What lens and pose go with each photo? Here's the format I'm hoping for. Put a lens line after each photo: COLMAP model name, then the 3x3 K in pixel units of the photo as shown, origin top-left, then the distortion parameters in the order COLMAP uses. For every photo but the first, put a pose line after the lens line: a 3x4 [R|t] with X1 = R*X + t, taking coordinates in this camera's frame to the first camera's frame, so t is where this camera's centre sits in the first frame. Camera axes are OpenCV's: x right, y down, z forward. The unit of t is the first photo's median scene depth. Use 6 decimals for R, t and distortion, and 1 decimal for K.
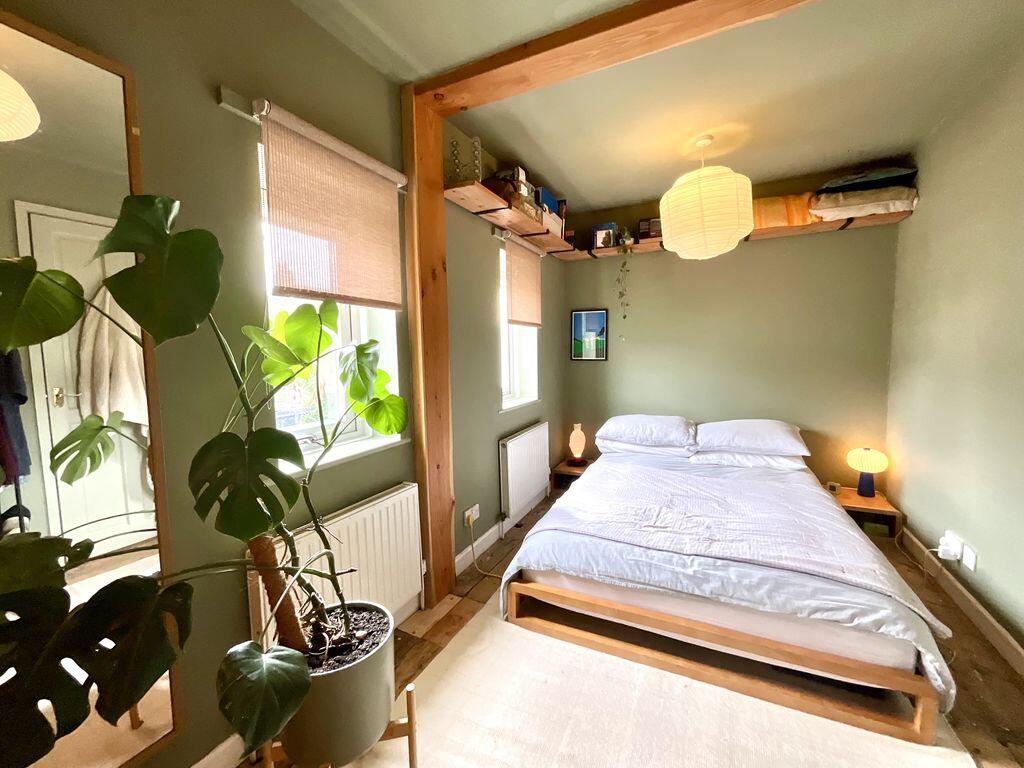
lens RADIAL K [[414.7, 0, 513.3], [0, 414.7, 380.5], [0, 0, 1]] dist [0.008095, -0.003124]
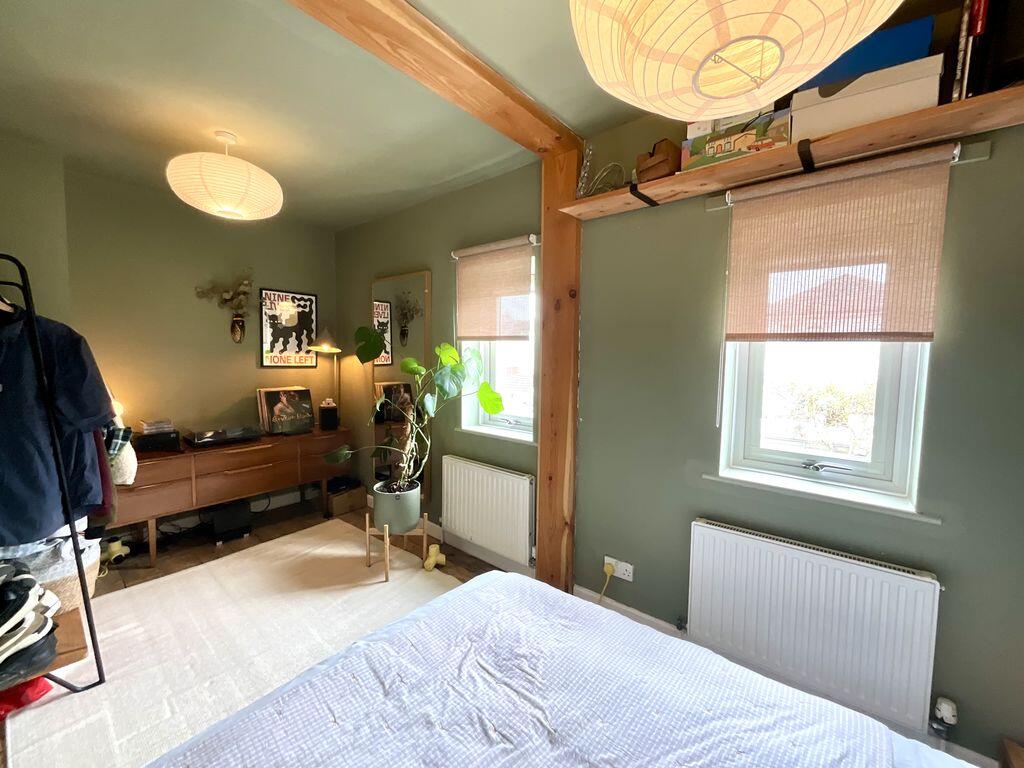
lens RADIAL K [[414.7, 0, 512.0], [0, 414.7, 383.5], [0, 0, 1]] dist [0.008095, -0.003124]
pose [[-0.231834, 0.089947, -0.968588, 0.743762], [-0.083139, 0.990240, 0.111857, -0.132122], [0.969196, 0.106460, -0.222094, 0.931440]]
